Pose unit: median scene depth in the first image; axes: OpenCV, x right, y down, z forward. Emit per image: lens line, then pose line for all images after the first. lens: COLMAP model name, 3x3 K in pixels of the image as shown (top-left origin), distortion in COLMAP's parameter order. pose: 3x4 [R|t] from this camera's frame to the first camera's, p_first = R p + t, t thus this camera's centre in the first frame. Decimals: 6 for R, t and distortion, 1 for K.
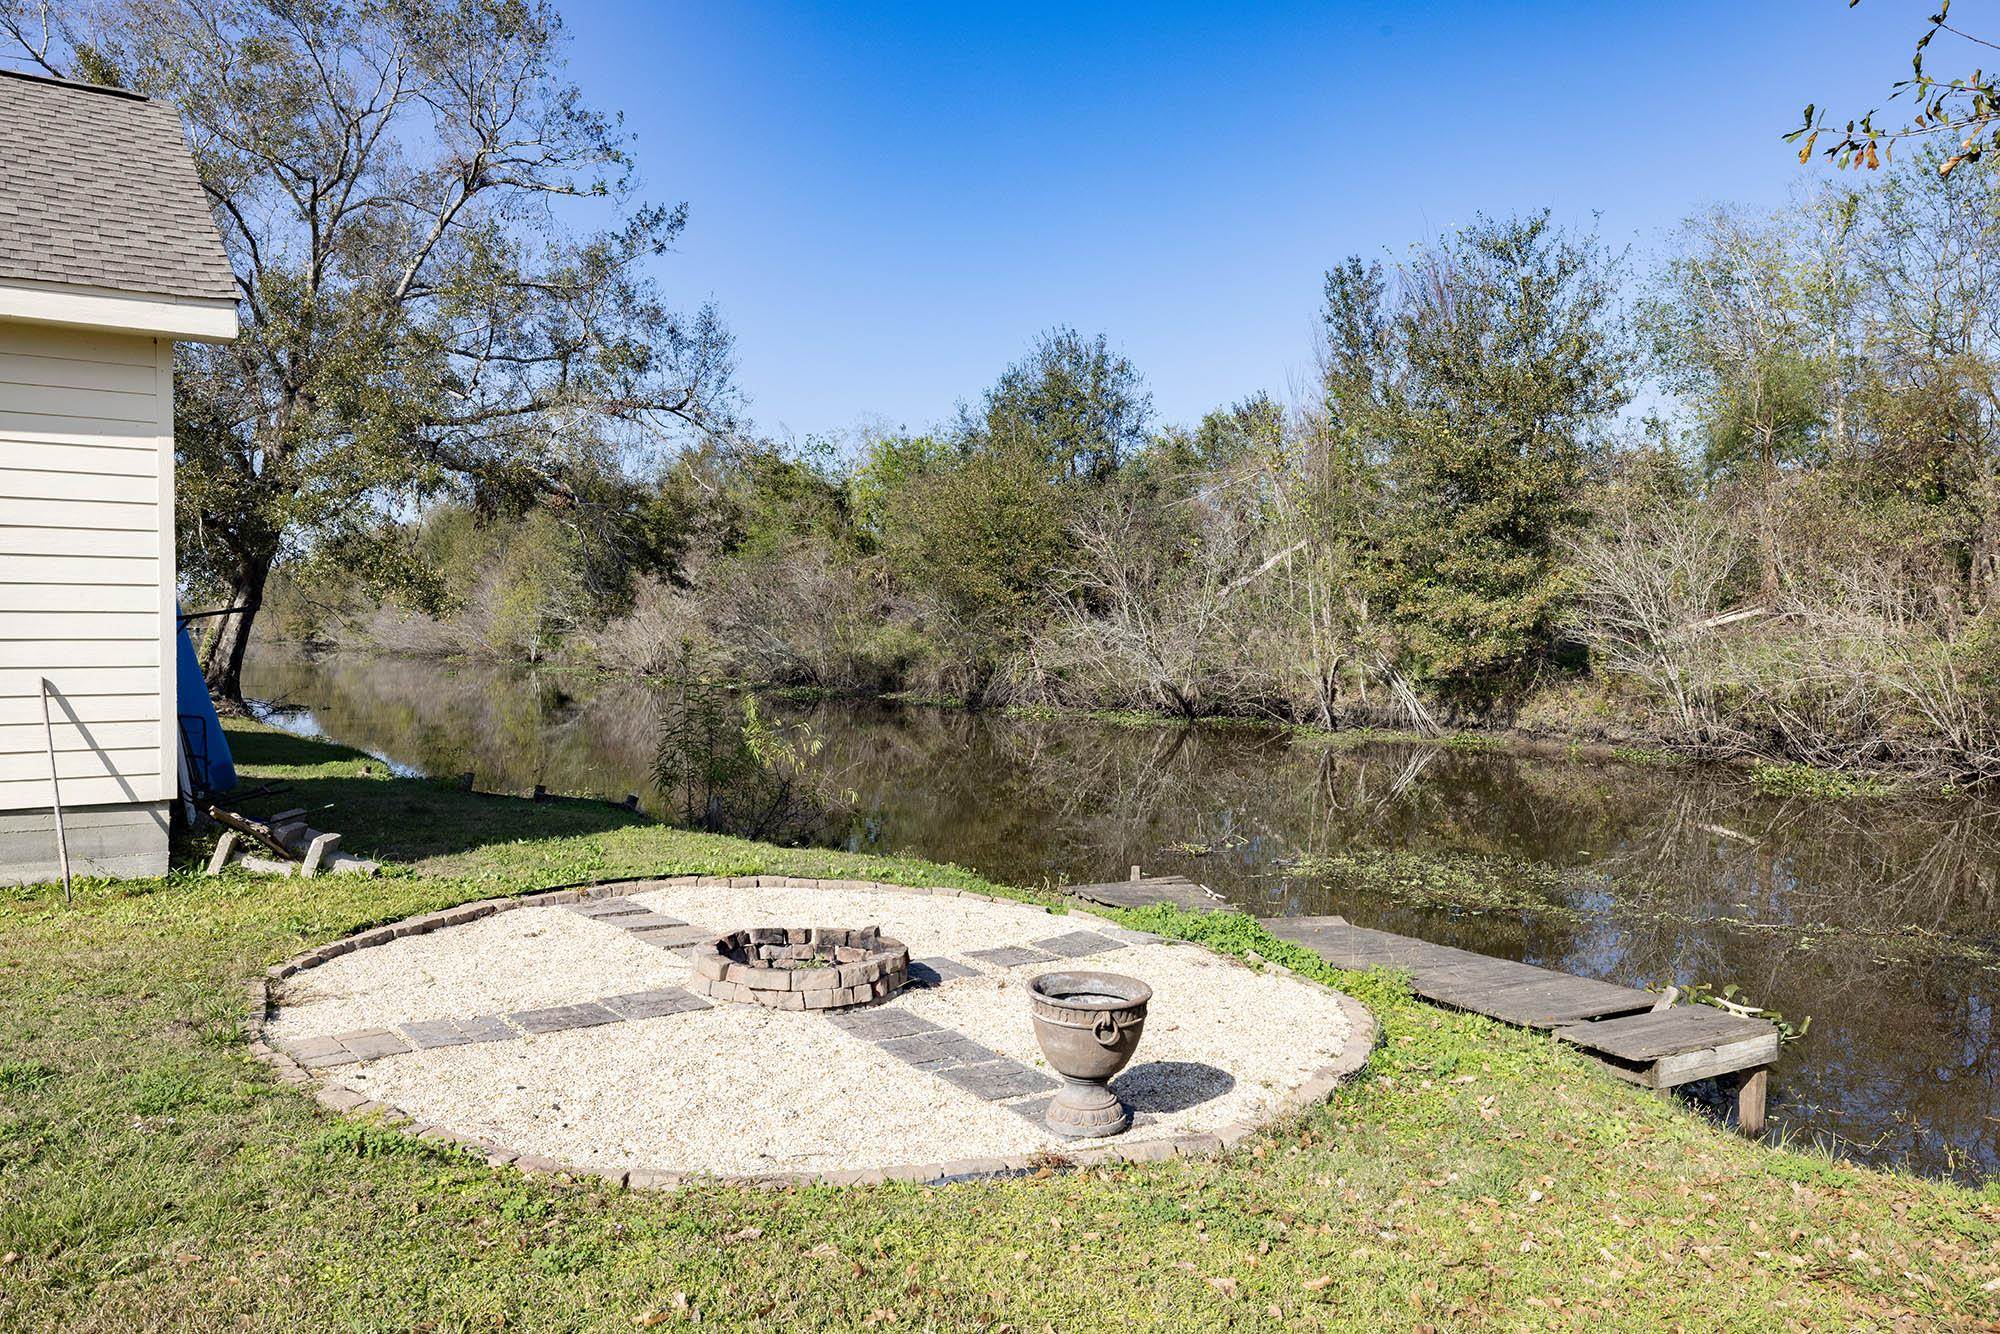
lens RADIAL K [[1478.2, 0, 1000.2], [0, 1478.2, 656.9], [0, 0, 1]] dist [0.003805, 0.001069]
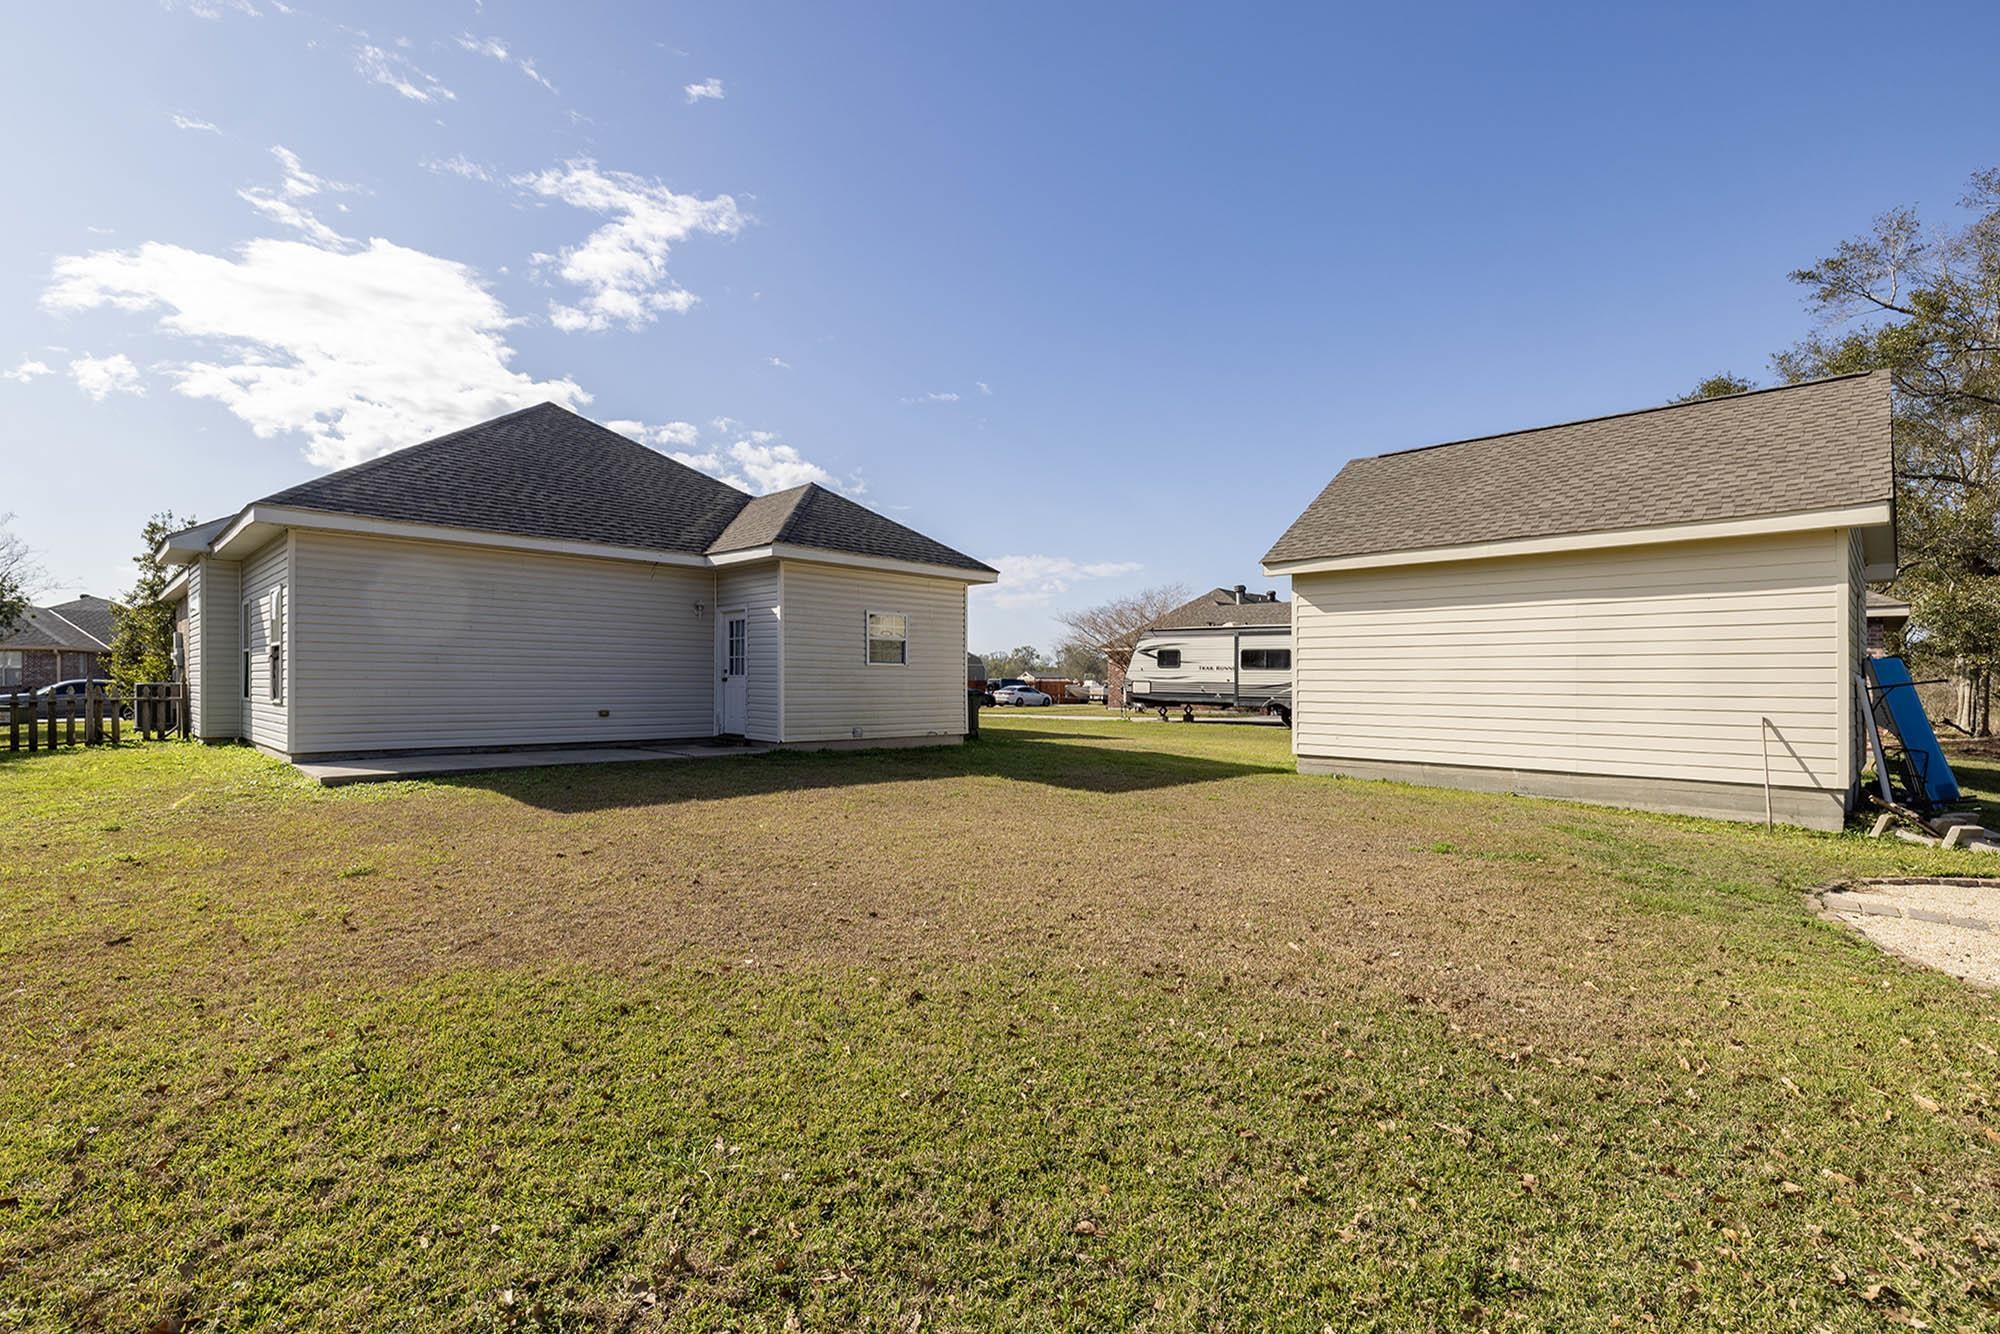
lens RADIAL K [[873.9, 0, 1001.0], [0, 873.9, 672.8], [0, 0, 1]] dist [0.000075, -0.000006]
pose [[0.194708, -0.016158, -0.980728, 0.262224], [-0.028425, 0.999351, -0.022109, 0.009706], [0.980449, 0.032182, 0.194122, -0.185377]]
